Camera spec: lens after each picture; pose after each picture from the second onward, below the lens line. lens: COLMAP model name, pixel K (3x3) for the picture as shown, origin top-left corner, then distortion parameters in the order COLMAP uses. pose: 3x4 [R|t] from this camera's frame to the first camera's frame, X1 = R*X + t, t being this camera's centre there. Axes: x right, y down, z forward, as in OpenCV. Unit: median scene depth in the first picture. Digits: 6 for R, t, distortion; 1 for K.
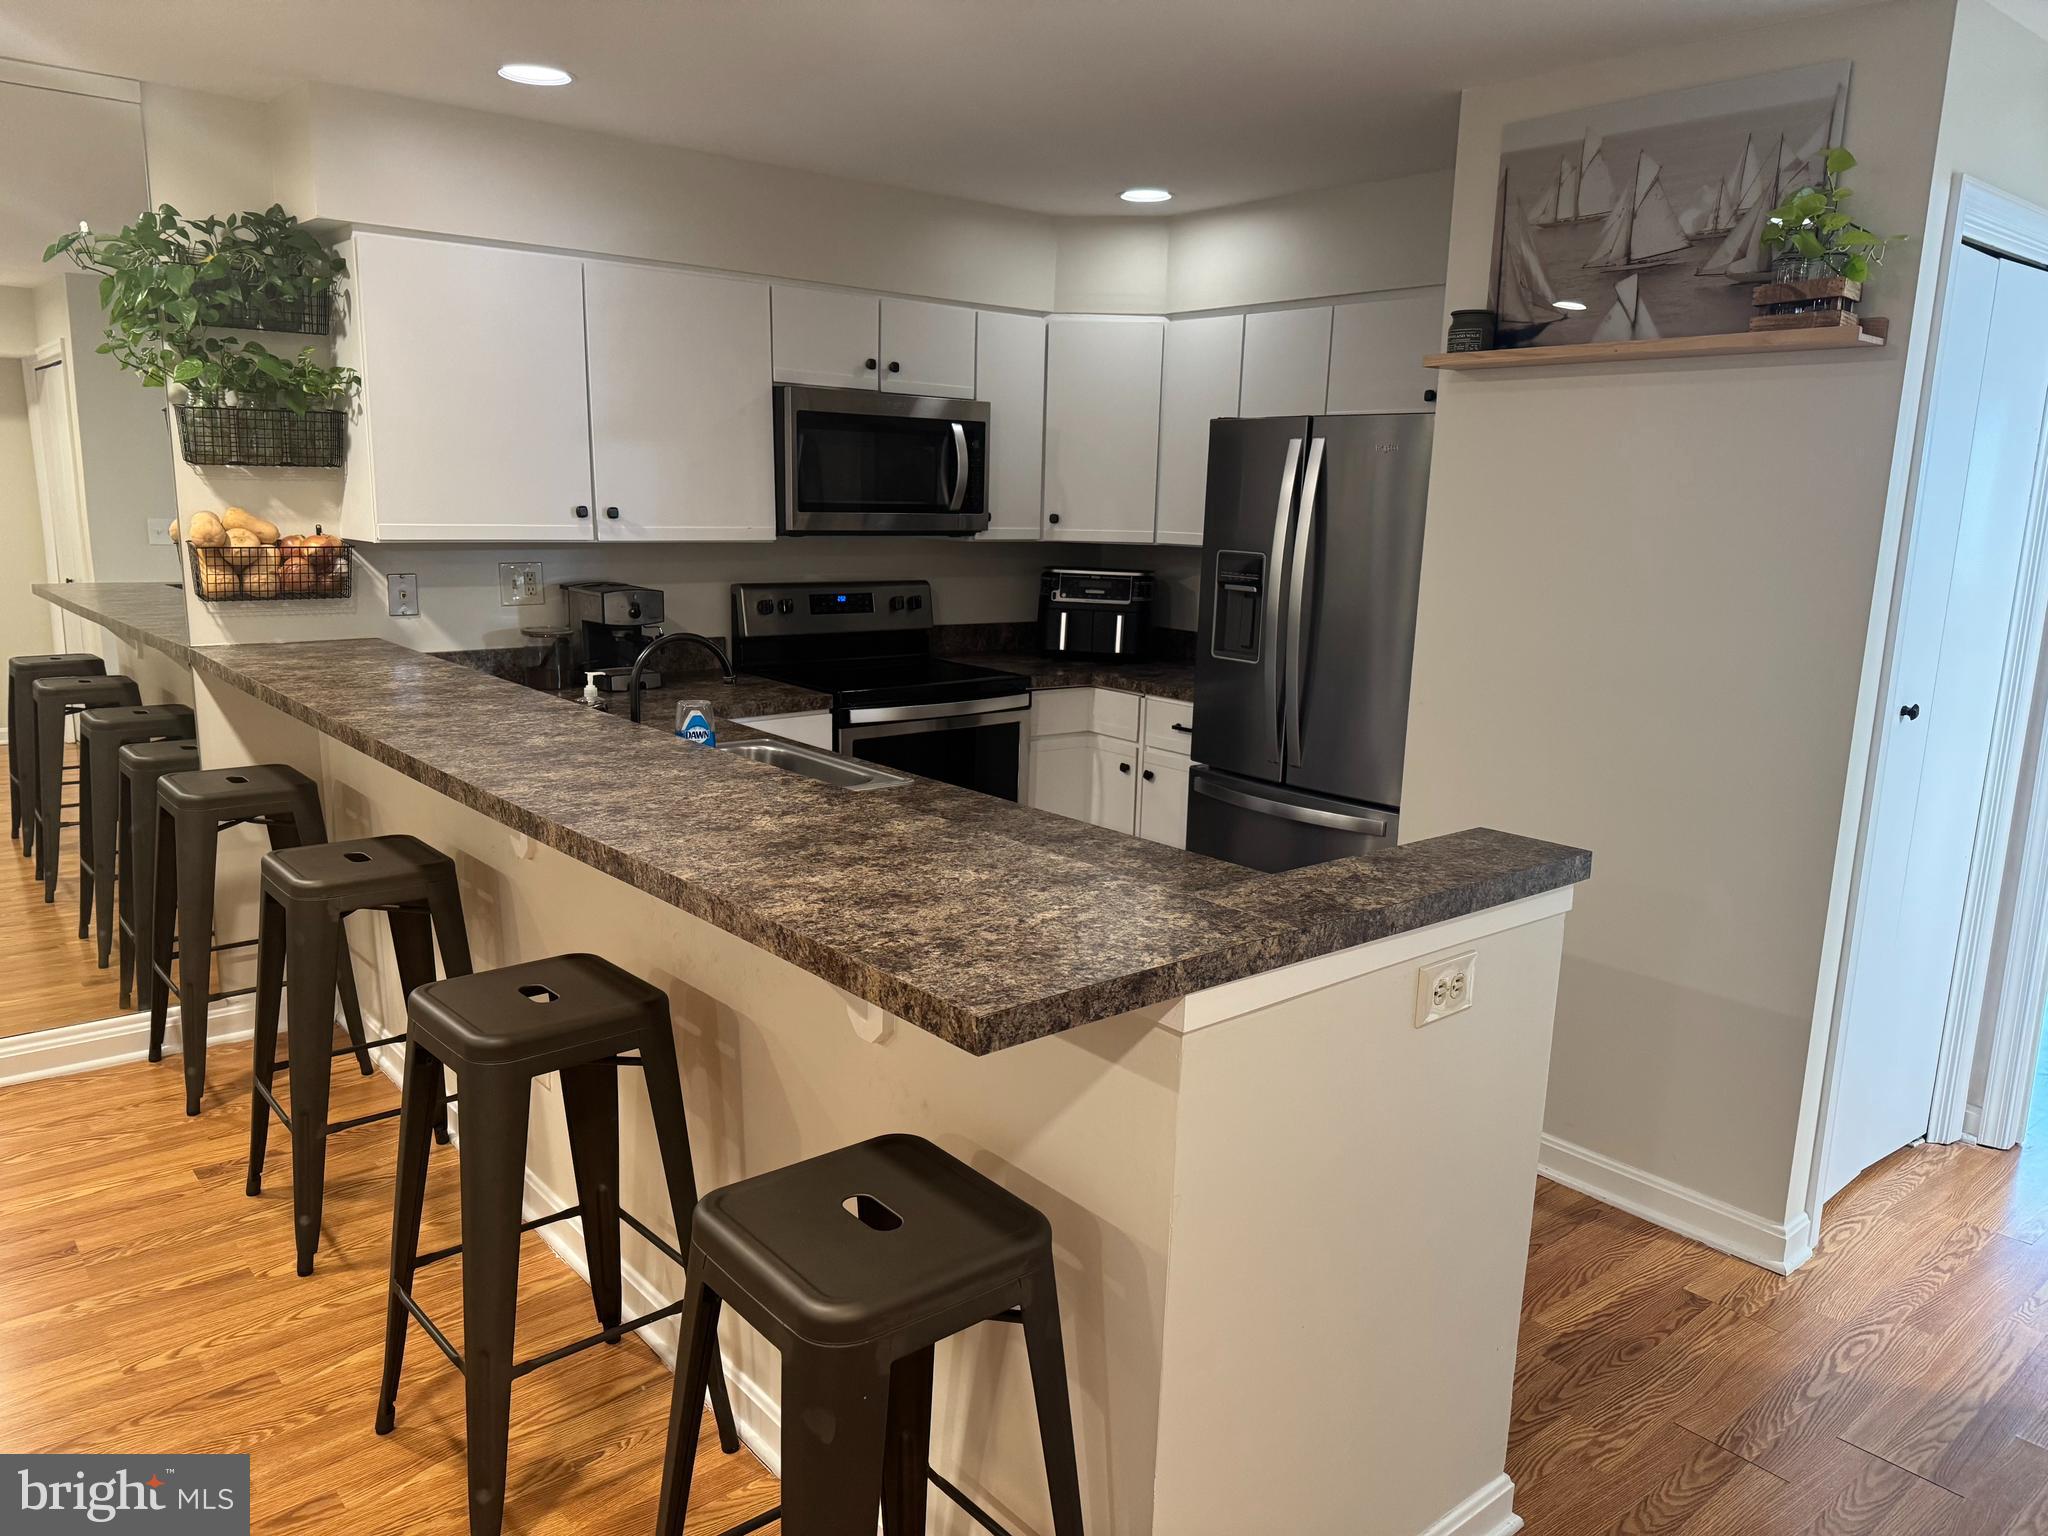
lens RADIAL K [[1456.5, 0, 1024.3], [0, 1456.5, 781.6], [0, 0, 1]] dist [0.013441, -0.004804]
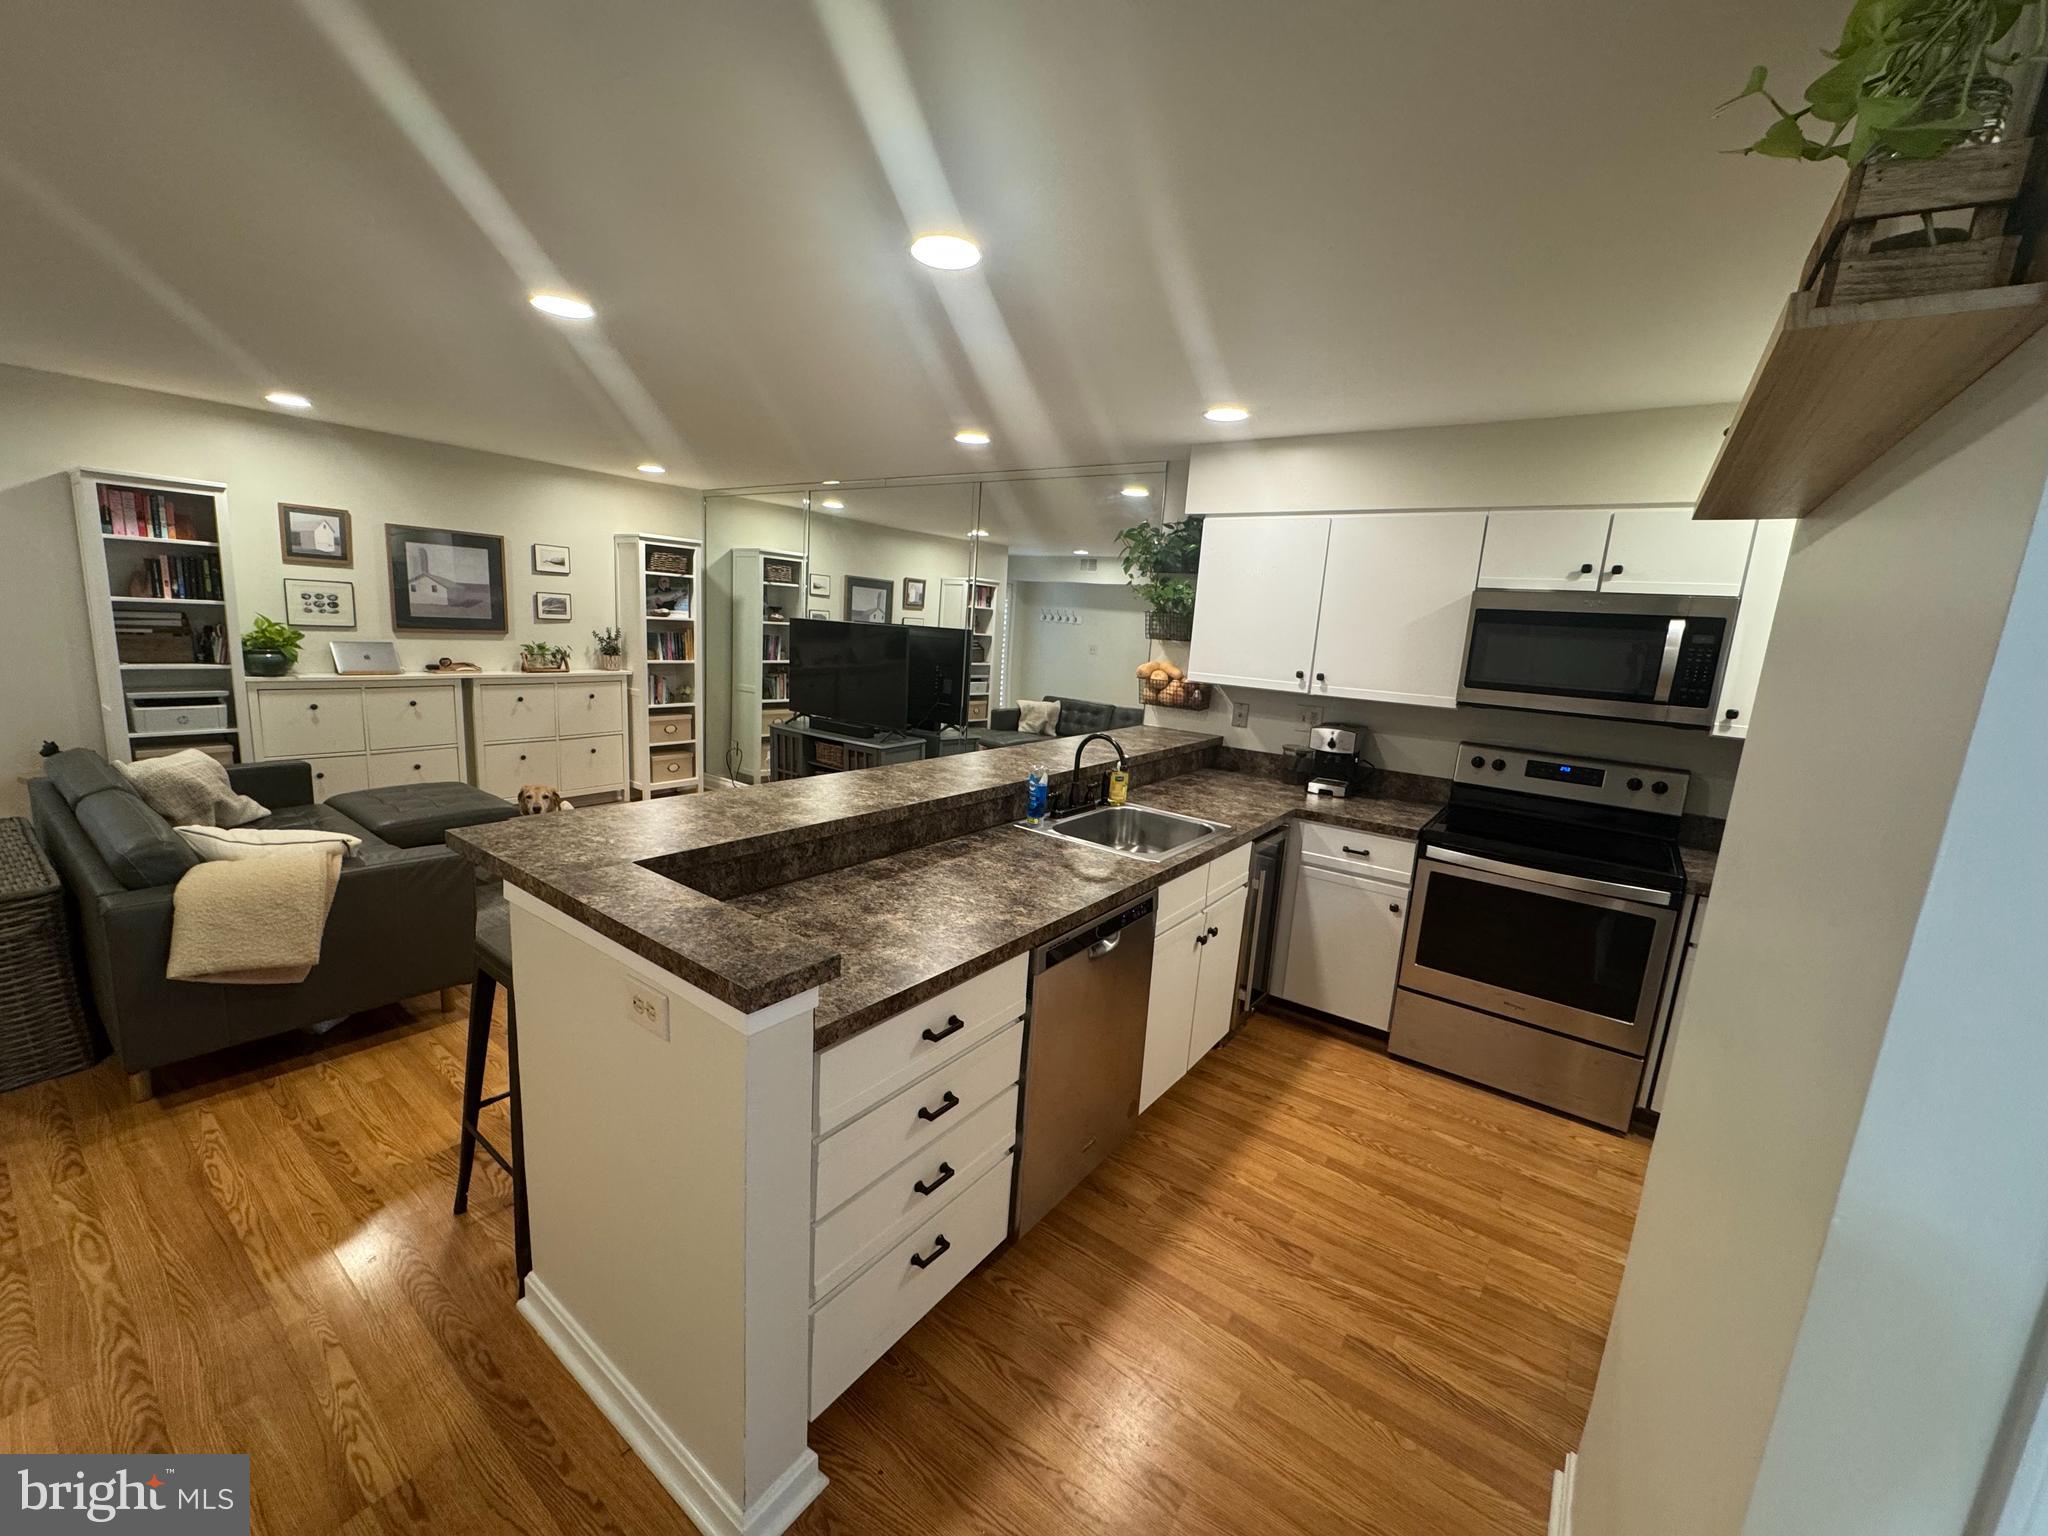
lens RADIAL K [[819.7, 0, 1026.0], [0, 819.7, 759.5], [0, 0, 1]] dist [0.007280, -0.000552]
pose [[0.227545, 0.154991, -0.961354, 0.509884], [-0.248135, 0.963890, 0.096668, -0.111573], [0.941622, 0.216549, 0.257787, 0.527768]]
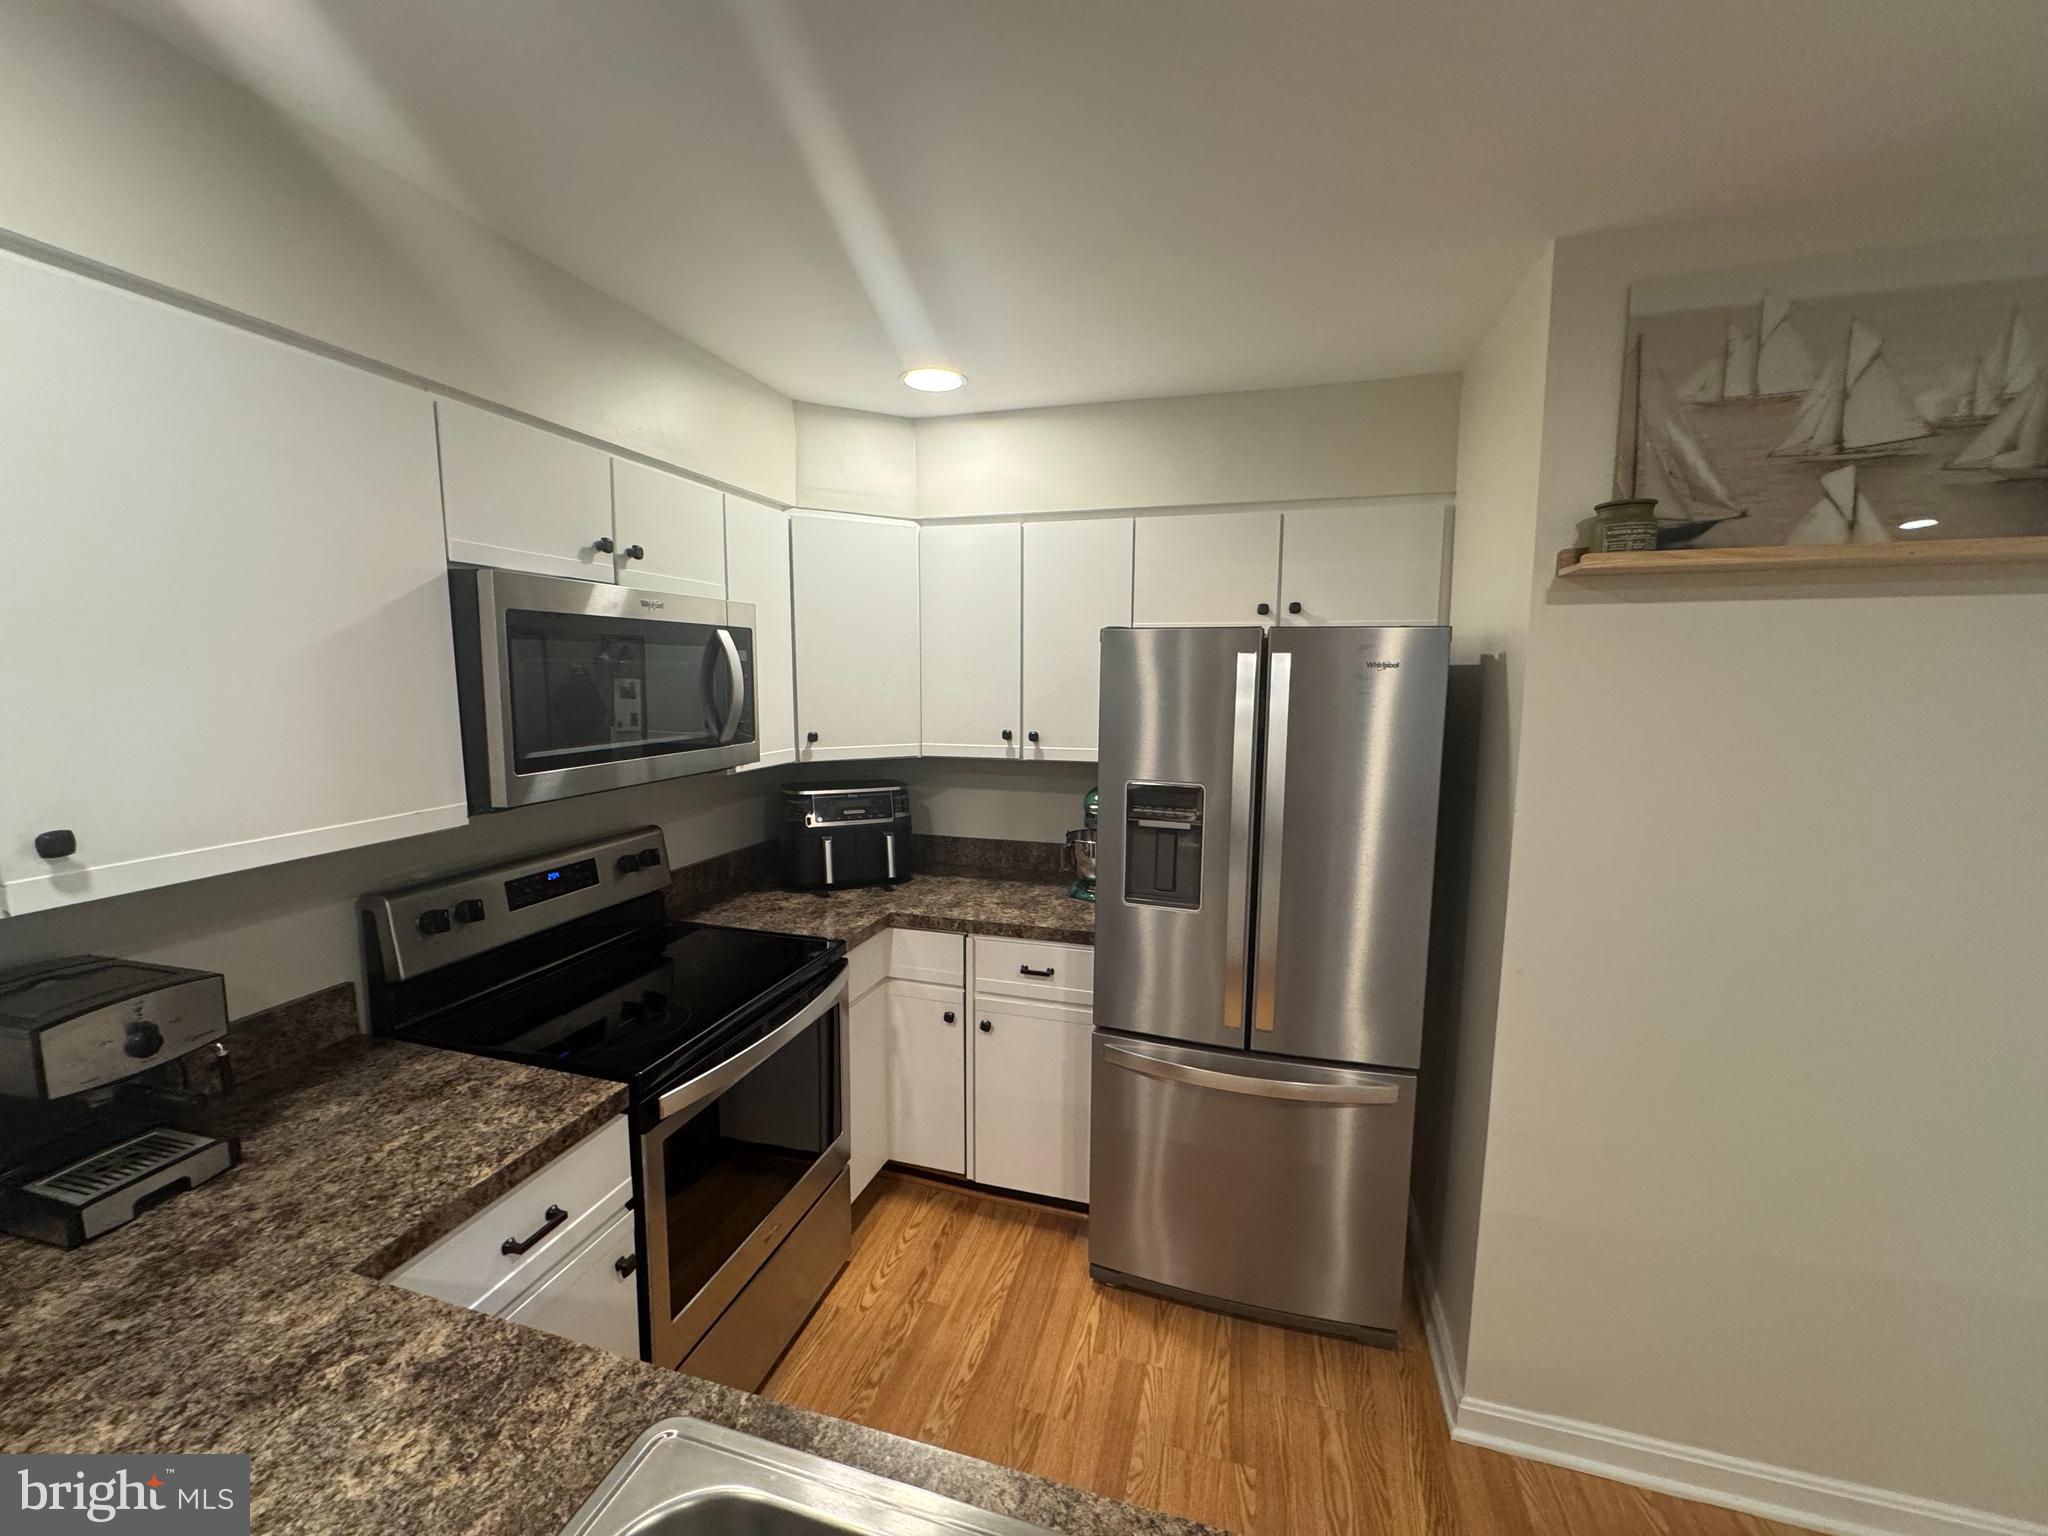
lens RADIAL K [[819.7, 0, 1039.8], [0, 819.7, 755.5], [0, 0, 1]] dist [0.007280, -0.000552]
pose [[0.831238, -0.077389, 0.550503, -0.180651], [0.124637, 0.990997, -0.048884, -0.168035], [-0.541764, 0.109247, 0.833400, 0.673799]]
